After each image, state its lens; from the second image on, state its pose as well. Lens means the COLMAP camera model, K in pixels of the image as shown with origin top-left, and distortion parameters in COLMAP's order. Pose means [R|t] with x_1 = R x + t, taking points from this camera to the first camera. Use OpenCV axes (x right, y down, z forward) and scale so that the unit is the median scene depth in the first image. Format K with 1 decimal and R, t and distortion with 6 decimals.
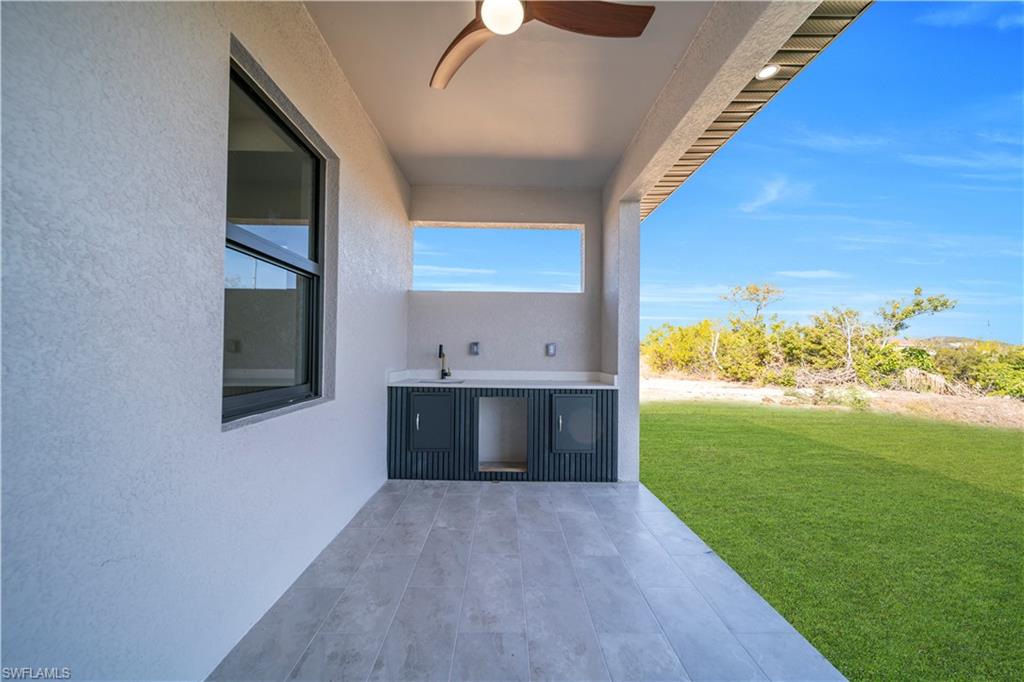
lens RADIAL K [[353.9, 0, 510.5], [0, 353.9, 345.8], [0, 0, 1]] dist [-0.000981, -0.000207]
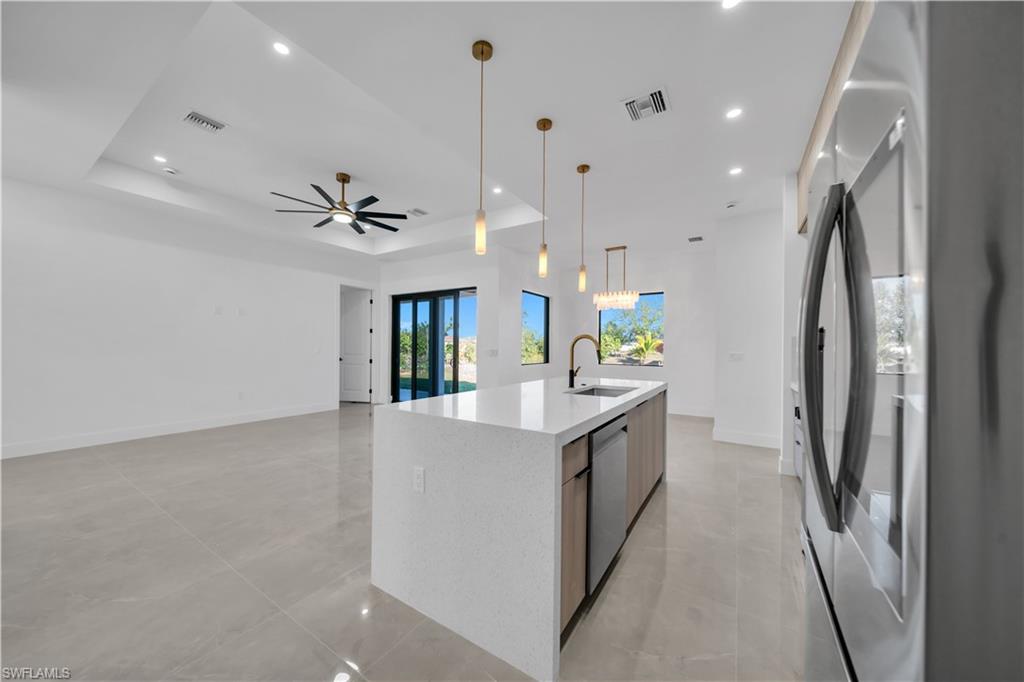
lens RADIAL K [[353.9, 0, 510.5], [0, 353.9, 345.8], [0, 0, 1]] dist [-0.000981, -0.000207]
pose [[0.556608, -0.003532, 0.830768, -0.482708], [-0.013679, 0.999816, 0.013416, -0.021210], [-0.830663, -0.018831, 0.556457, -0.549761]]
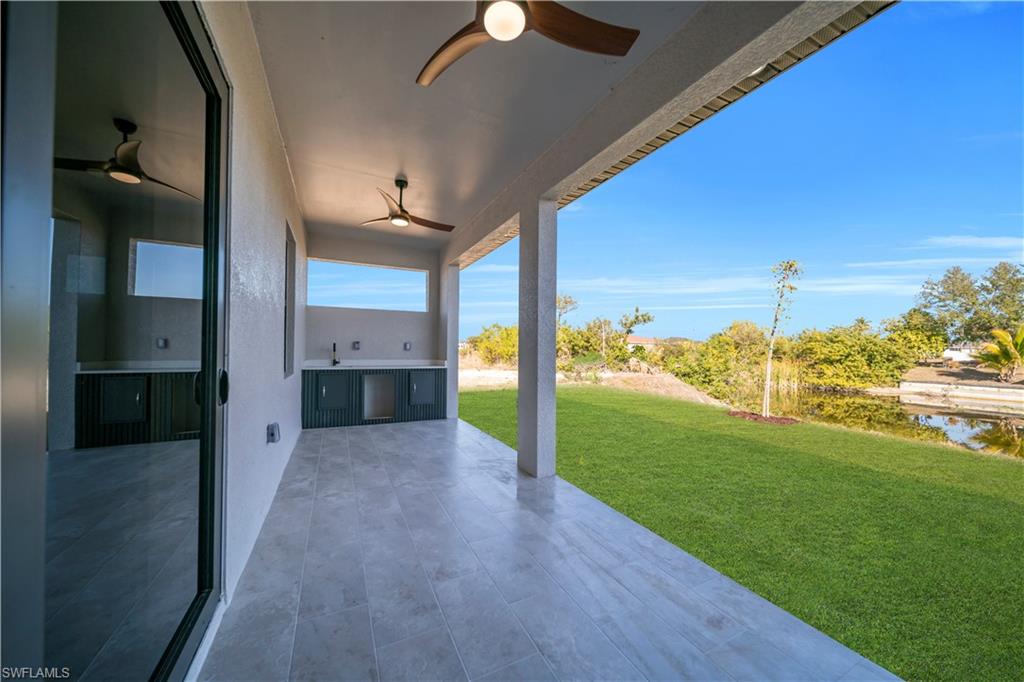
lens RADIAL K [[353.9, 0, 510.5], [0, 353.9, 345.8], [0, 0, 1]] dist [-0.000981, -0.000207]
pose [[0.904920, 0.001245, 0.425581, -0.047402], [-0.005581, 0.999944, 0.008943, -0.002667], [-0.425546, -0.010468, 0.904876, -0.212334]]
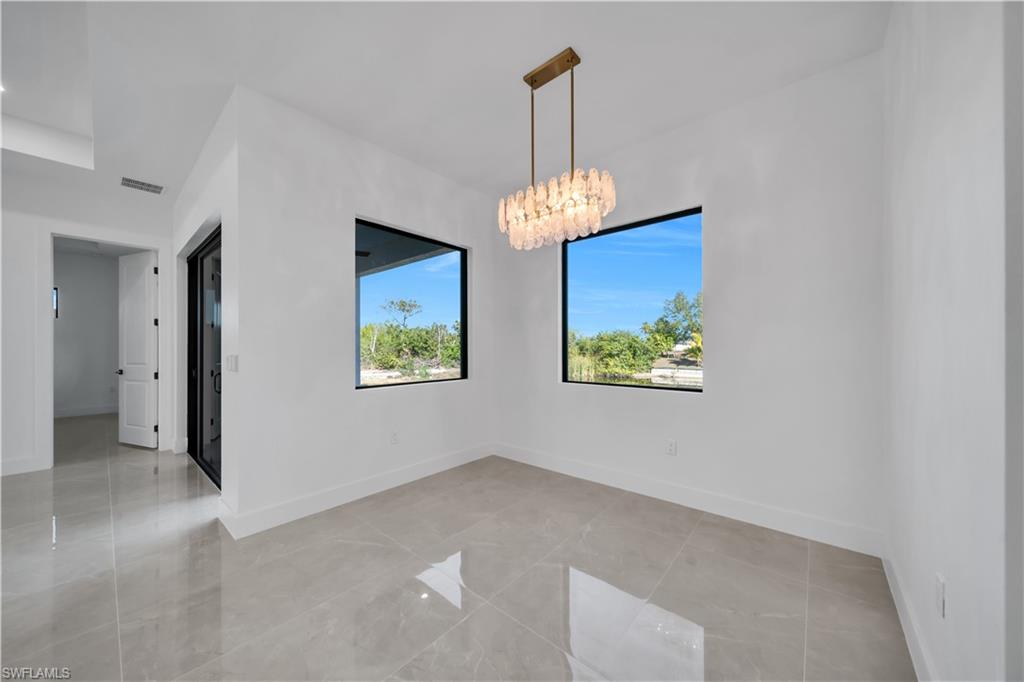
lens RADIAL K [[353.9, 0, 510.5], [0, 353.9, 345.8], [0, 0, 1]] dist [-0.000981, -0.000207]
pose [[0.667015, -0.008655, 0.744994, -0.145971], [0.000495, 0.999937, 0.011174, -0.016327], [-0.745044, -0.007084, 0.666978, -0.499855]]
